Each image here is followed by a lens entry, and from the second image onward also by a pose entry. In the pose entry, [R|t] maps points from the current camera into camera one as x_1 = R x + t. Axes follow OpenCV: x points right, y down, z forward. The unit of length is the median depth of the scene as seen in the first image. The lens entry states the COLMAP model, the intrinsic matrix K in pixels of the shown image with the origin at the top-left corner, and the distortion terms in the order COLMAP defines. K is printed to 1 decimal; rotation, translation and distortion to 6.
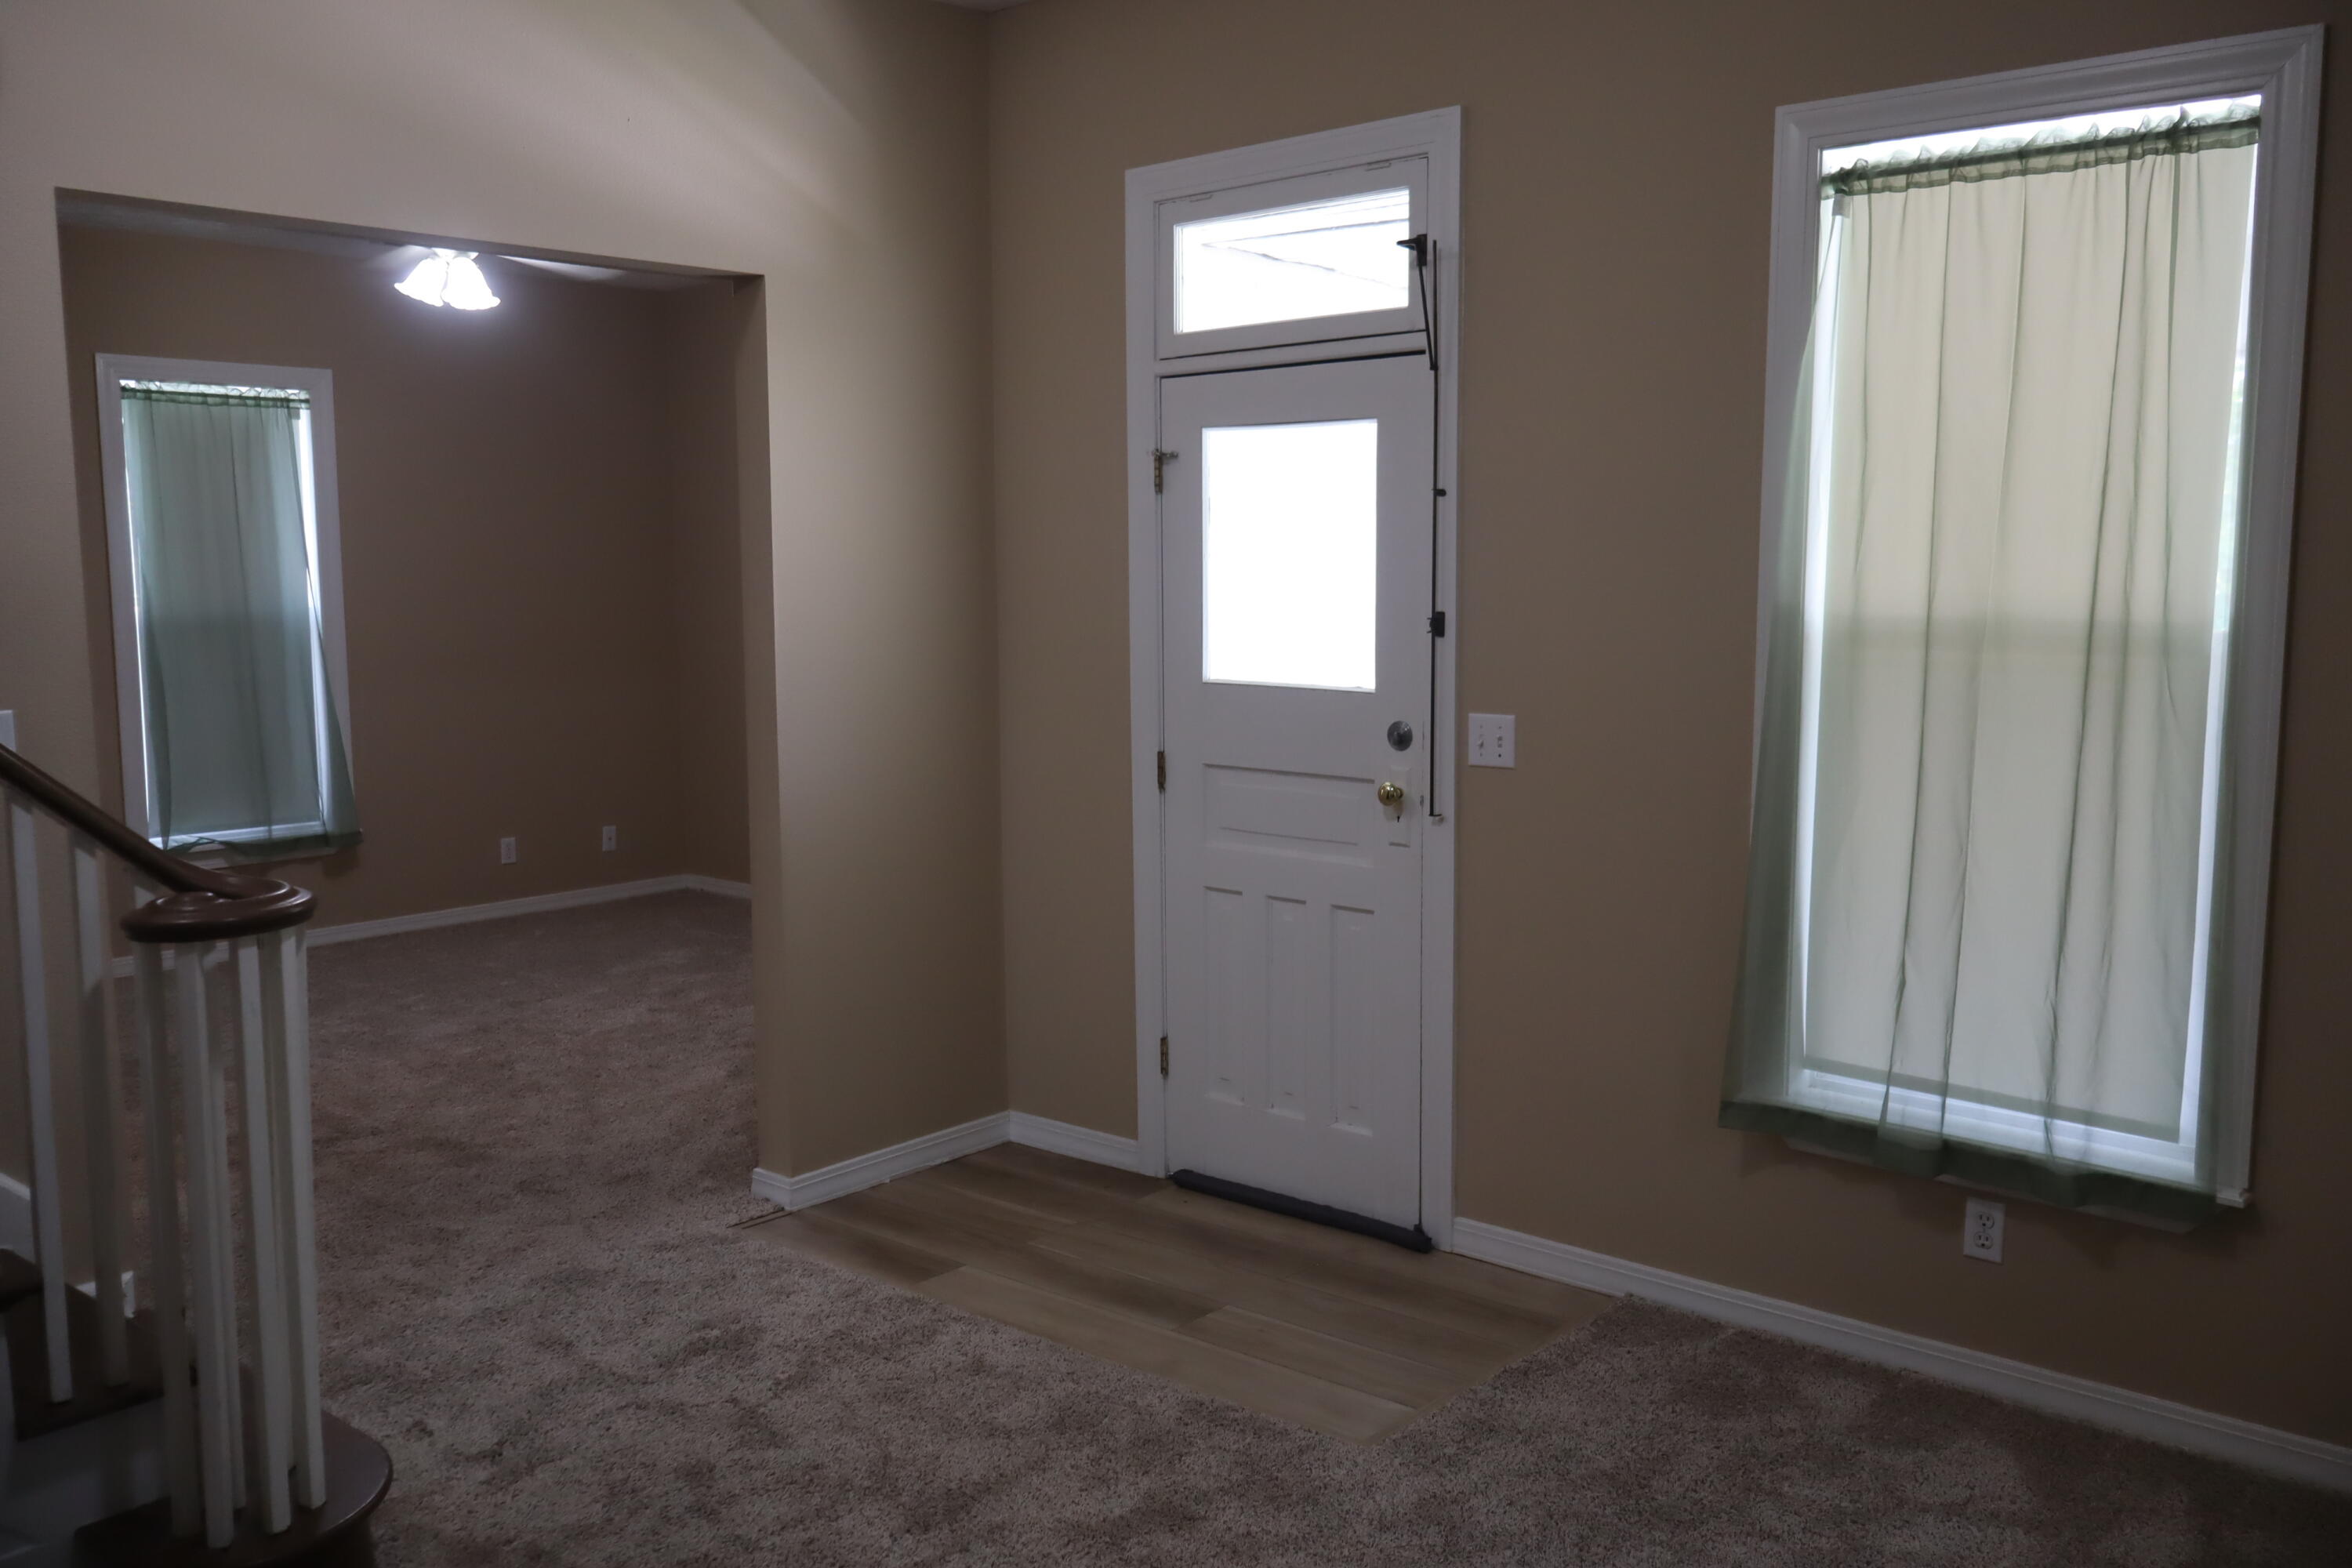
lens RADIAL K [[2012.2, 0, 1172.6], [0, 2012.2, 817.2], [0, 0, 1]] dist [-0.010823, -0.008783]
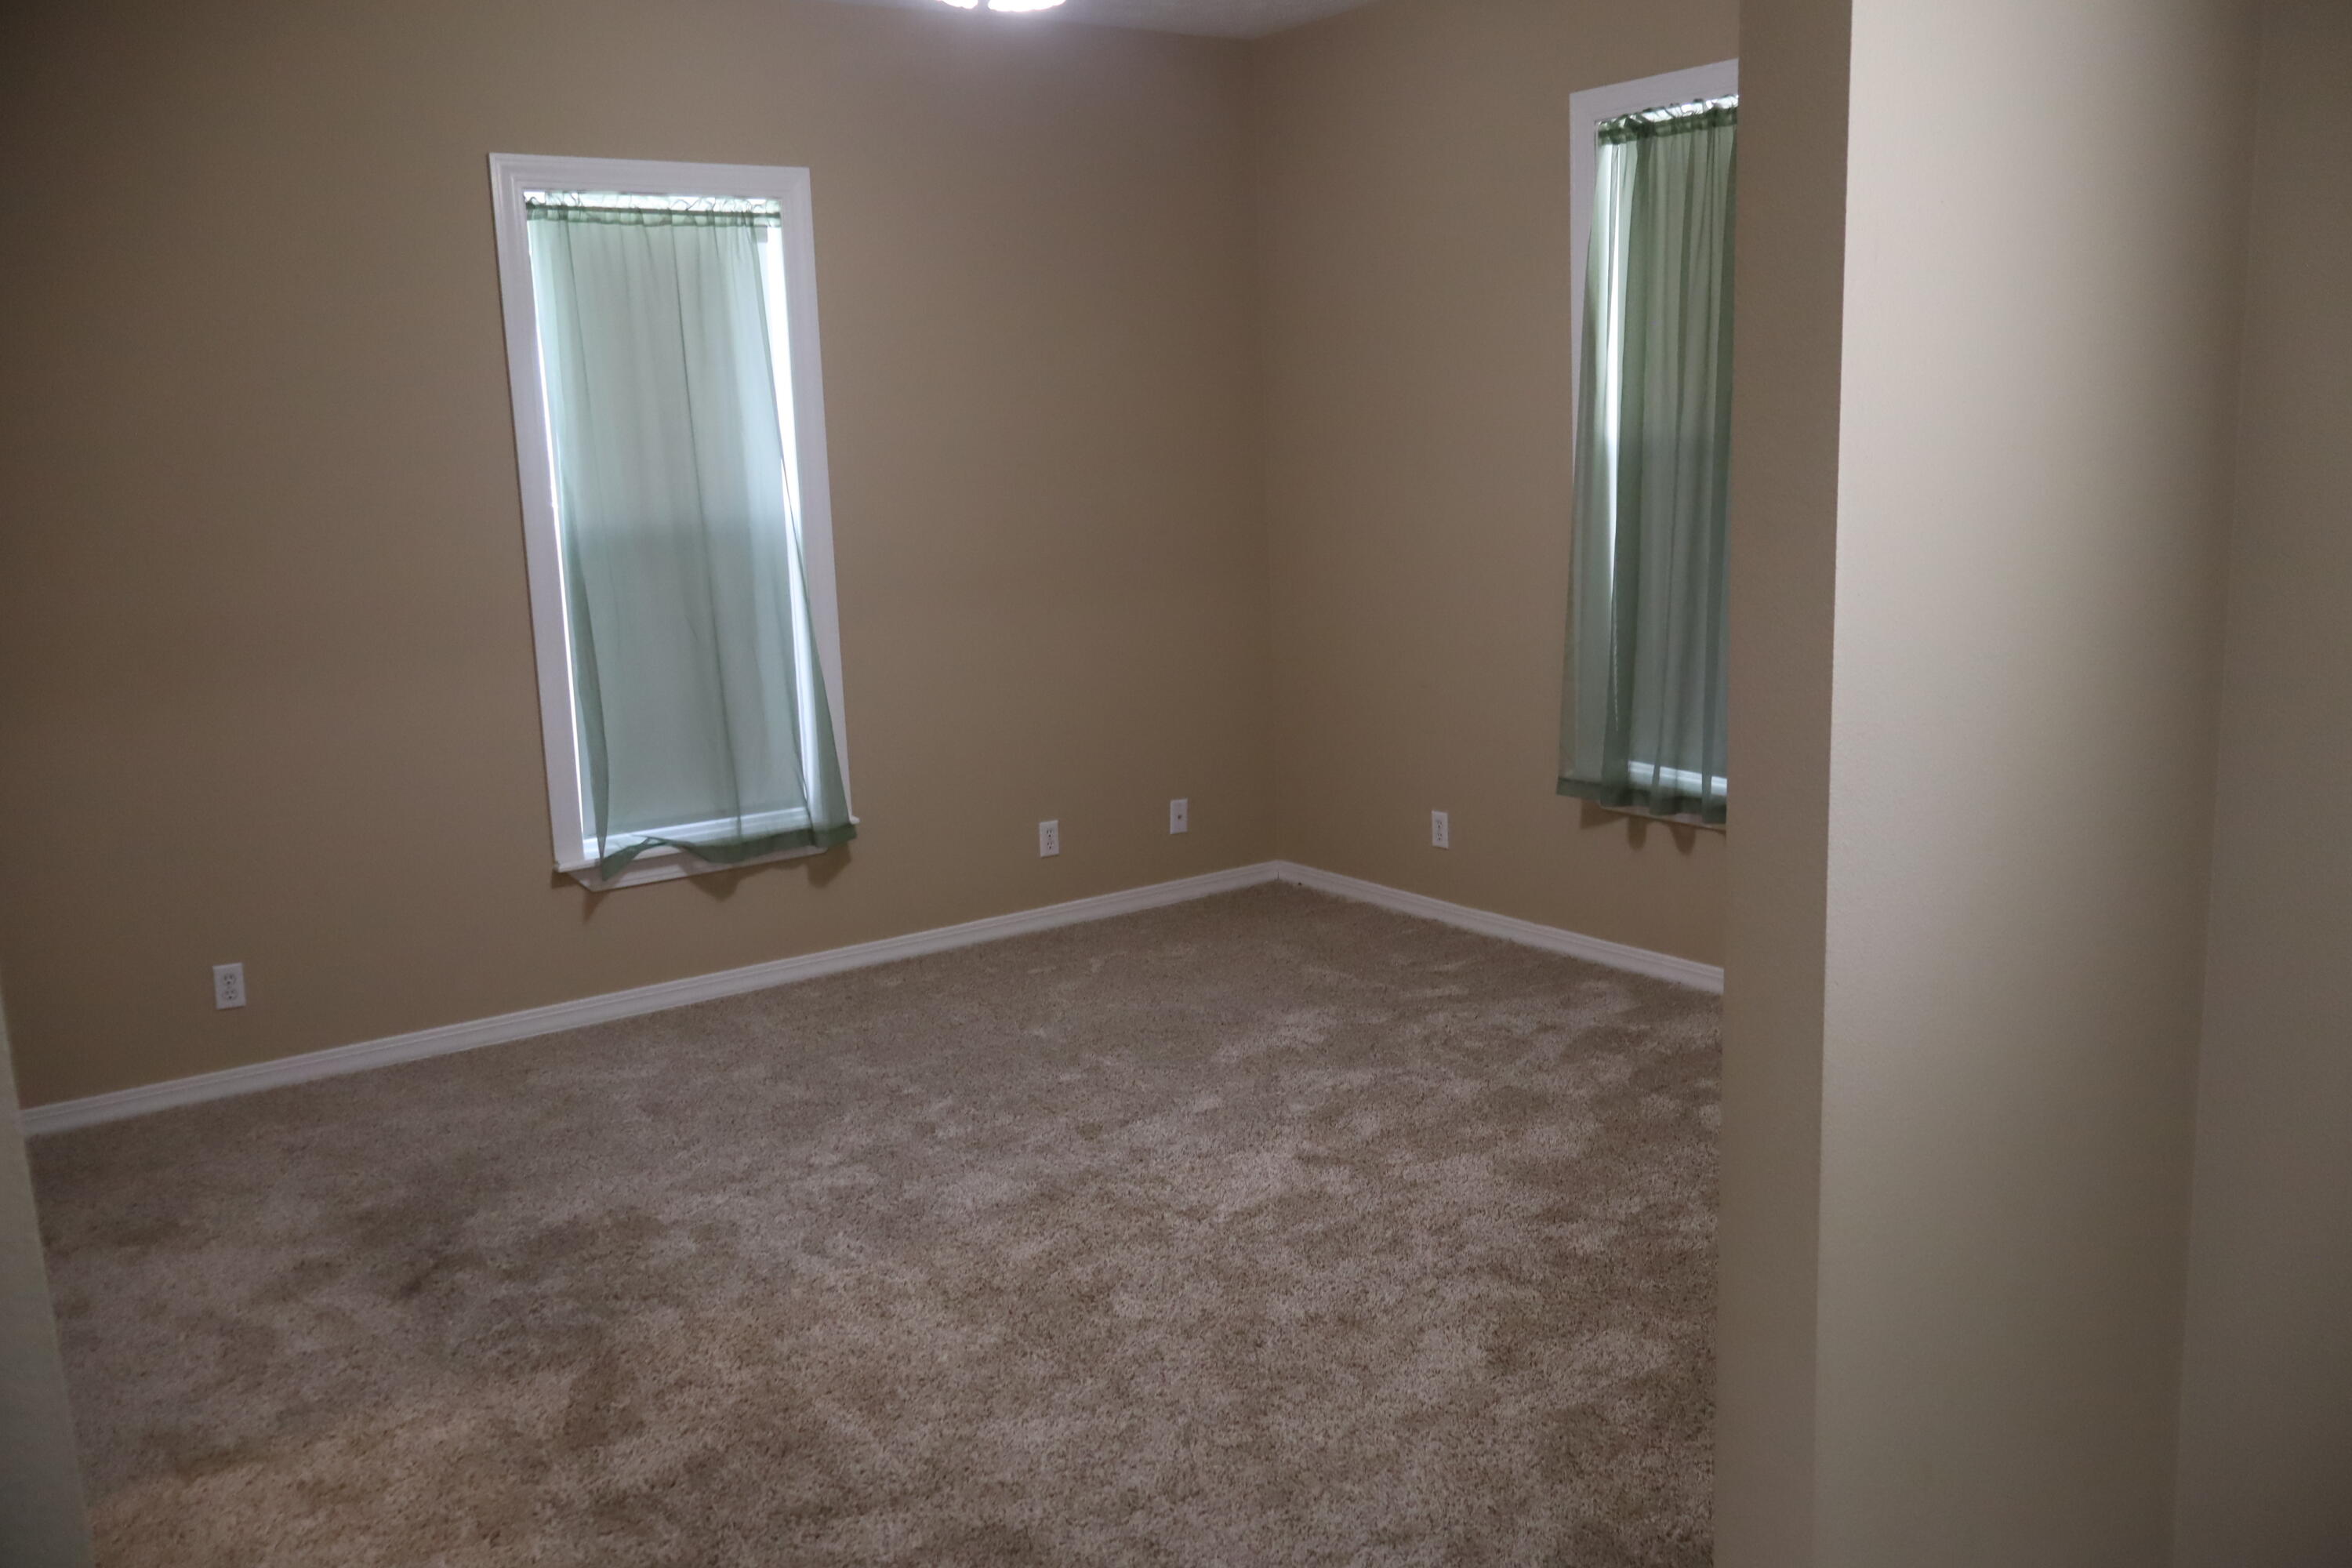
lens RADIAL K [[2012.2, 0, 1172.6], [0, 2012.2, 817.2], [0, 0, 1]] dist [-0.010823, -0.008783]
pose [[0.974642, 0.012359, -0.223430, -0.140871], [0.003357, 0.997554, 0.069822, -0.047131], [0.223747, -0.068801, 0.972216, 0.343076]]
